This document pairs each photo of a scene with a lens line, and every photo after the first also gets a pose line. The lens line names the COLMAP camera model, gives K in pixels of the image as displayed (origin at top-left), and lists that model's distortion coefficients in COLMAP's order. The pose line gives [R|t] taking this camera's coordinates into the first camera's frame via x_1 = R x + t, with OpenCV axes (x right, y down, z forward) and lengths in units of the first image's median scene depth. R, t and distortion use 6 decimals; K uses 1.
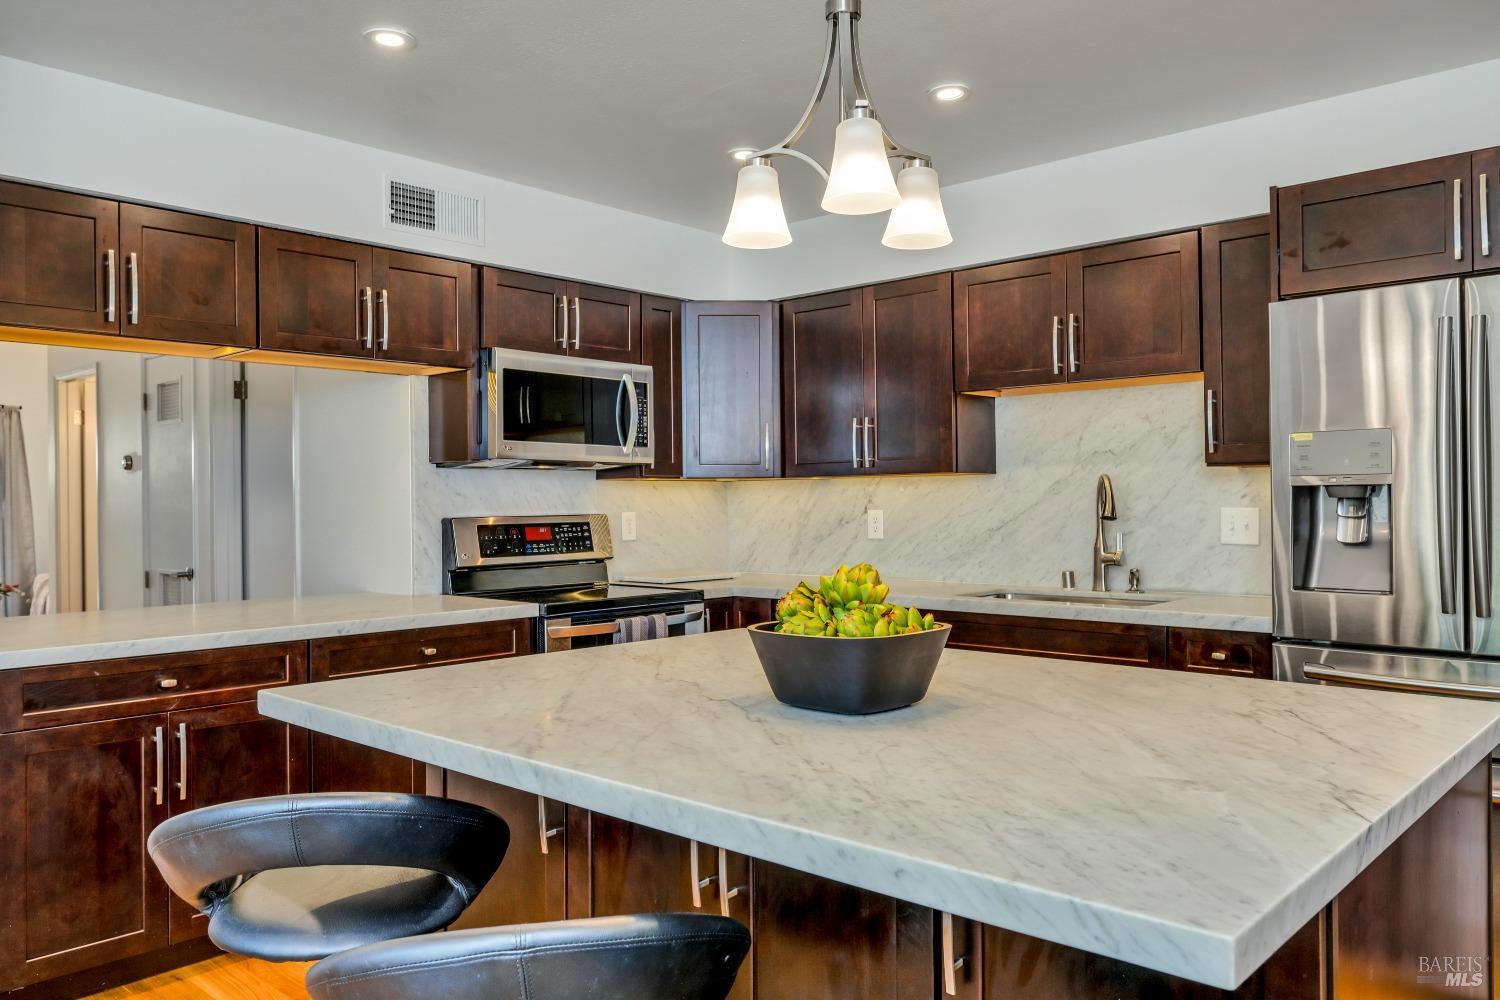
lens RADIAL K [[1132.7, 0, 743.3], [0, 1132.7, 477.4], [0, 0, 1]] dist [-0.036110, -0.000703]
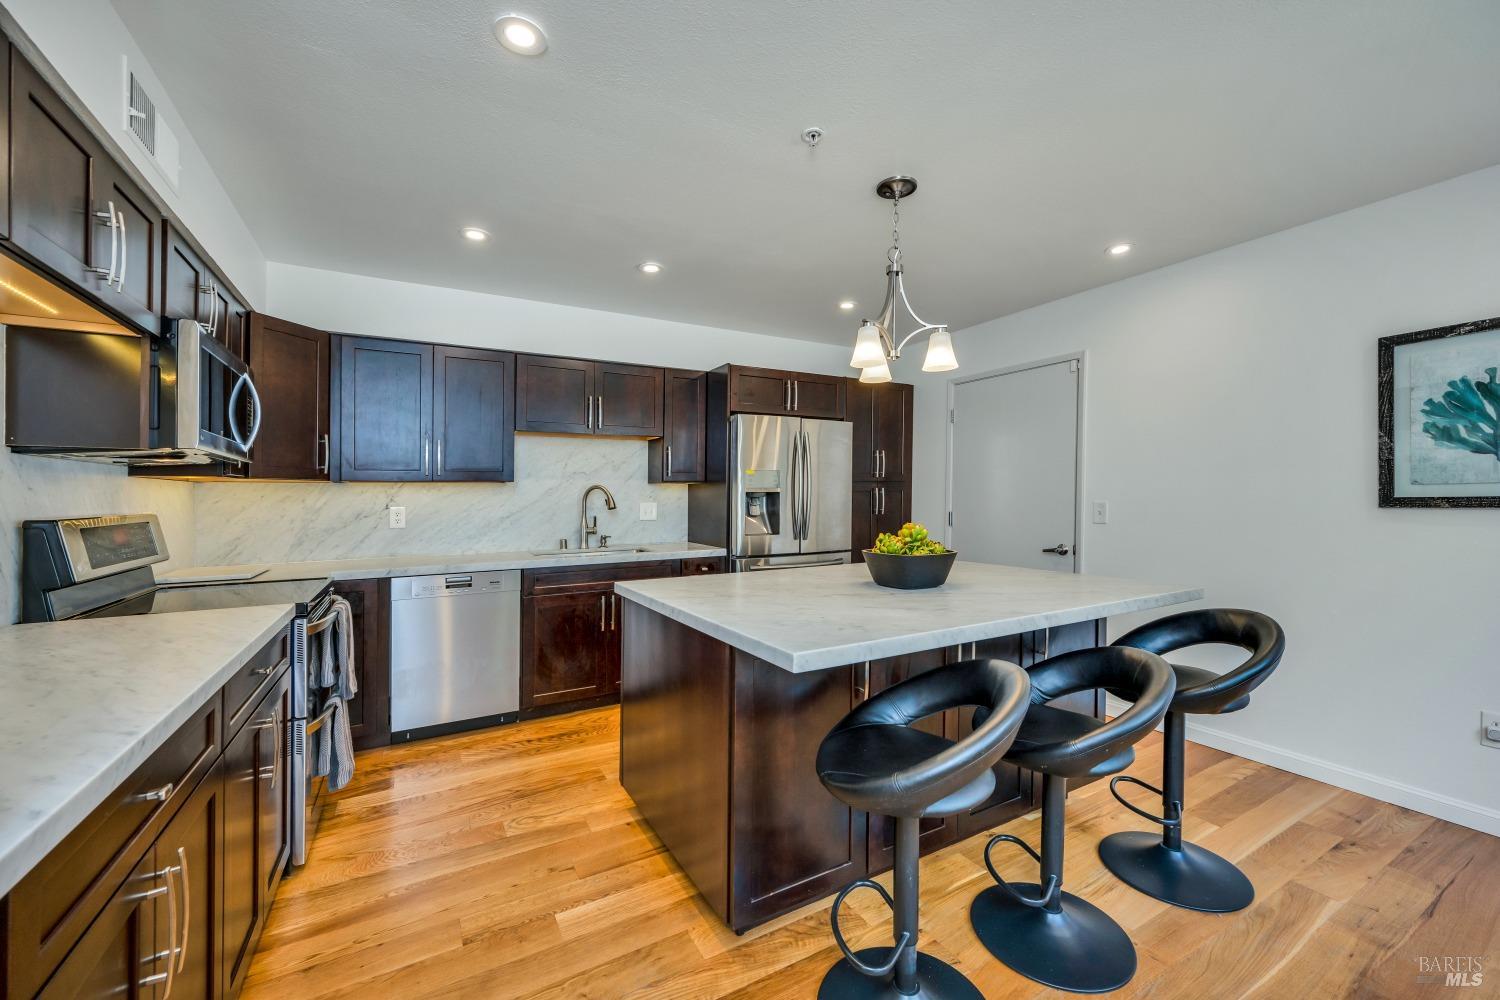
lens RADIAL K [[579.1, 0, 759.1], [0, 579.1, 476.9], [0, 0, 1]] dist [-0.000414, -0.000163]
pose [[0.289548, 0.038957, 0.956370, -0.590228], [-0.014159, 0.999236, -0.036417, 0.017090], [-0.957059, -0.002997, 0.289879, 0.537031]]
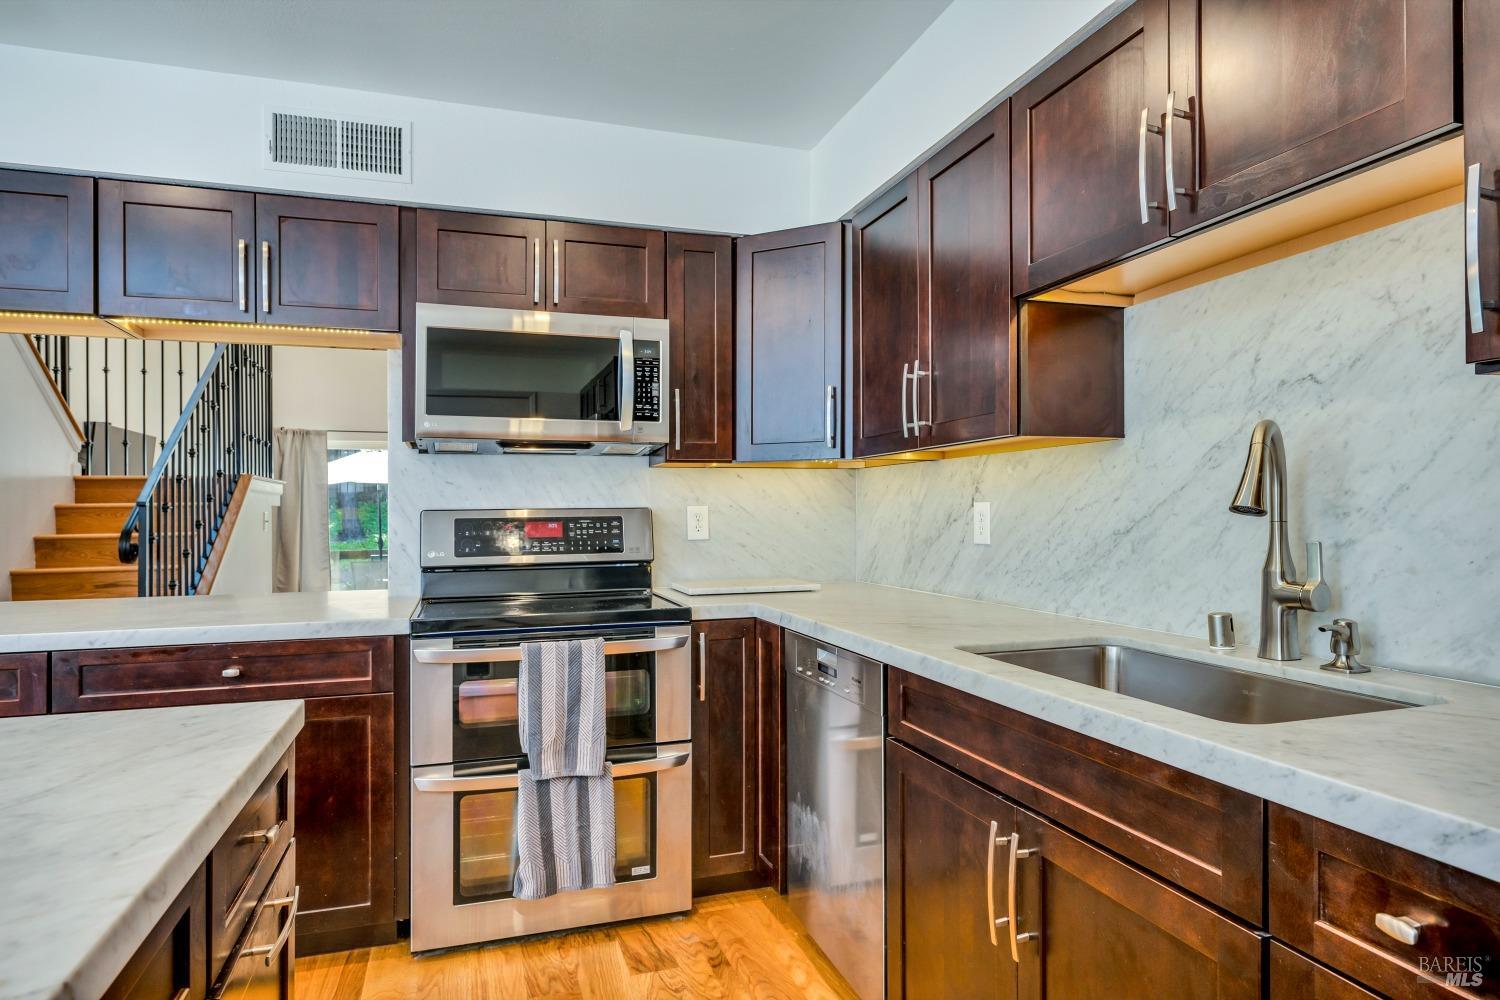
lens RADIAL K [[891.3, 0, 745.6], [0, 891.3, 506.7], [0, 0, 1]] dist [-0.000069, -0.000272]
pose [[0.872034, 0.000168, -0.489446, 0.357670], [0.009376, 0.999811, 0.017048, 0.029232], [0.489356, -0.019455, 0.871867, 0.639497]]
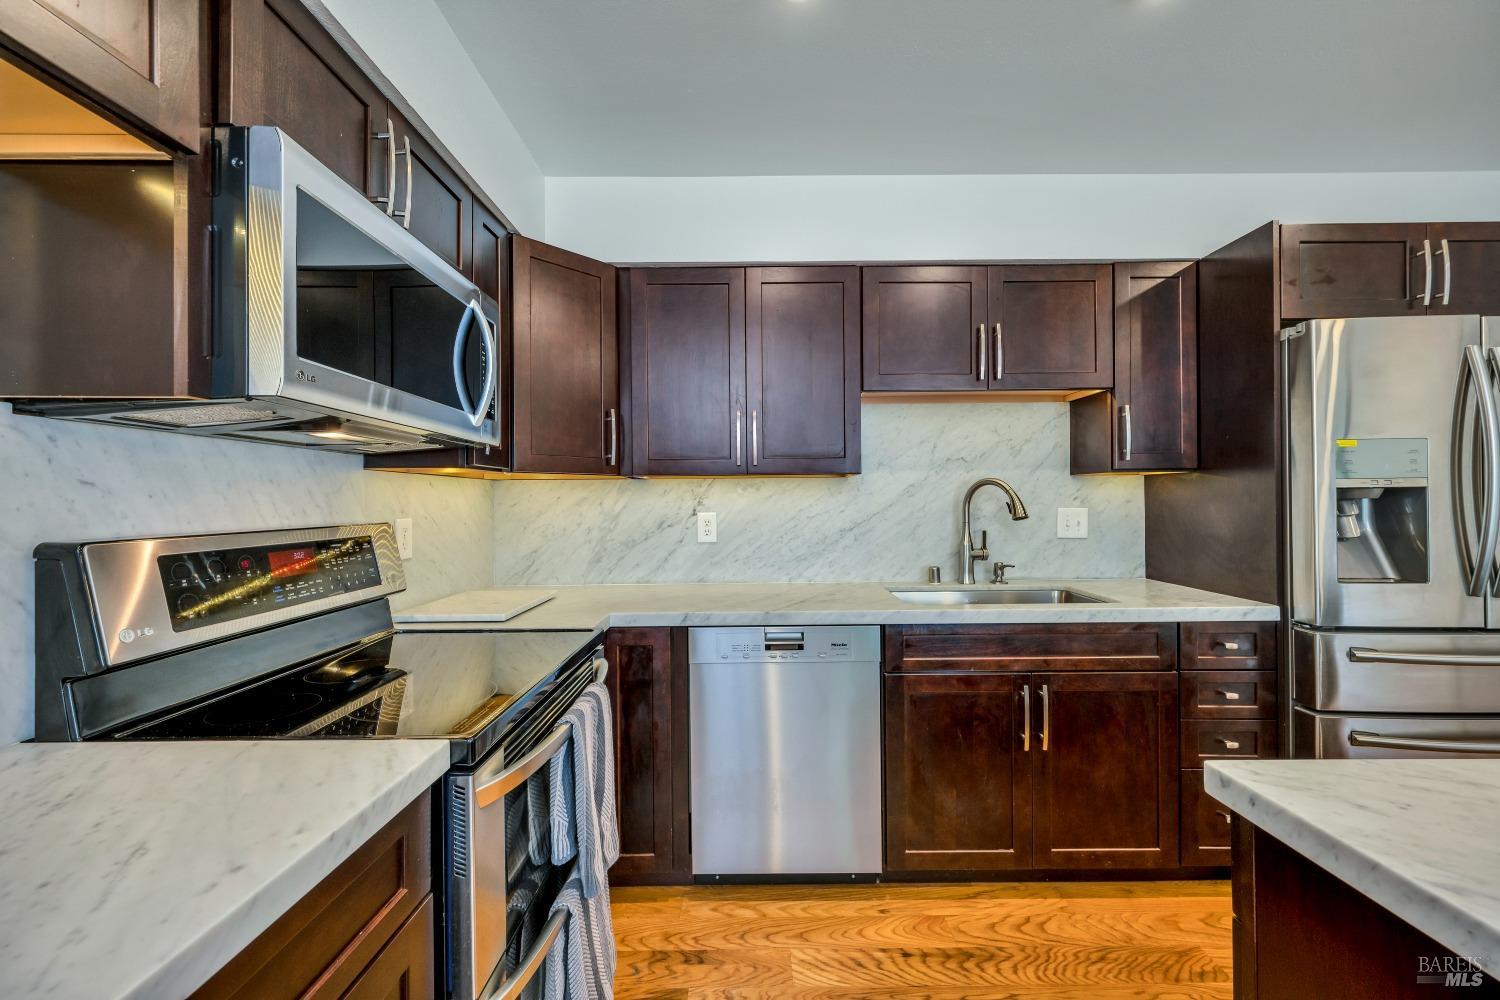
lens RADIAL K [[602.6, 0, 765.2], [0, 602.6, 497.7], [0, 0, 1]] dist [-0.000840, -0.000053]
pose [[0.722952, 0.006945, 0.690864, -0.280445], [-0.012742, 0.999913, 0.003283, 0.019620], [-0.690781, -0.011177, 0.722978, 0.832355]]
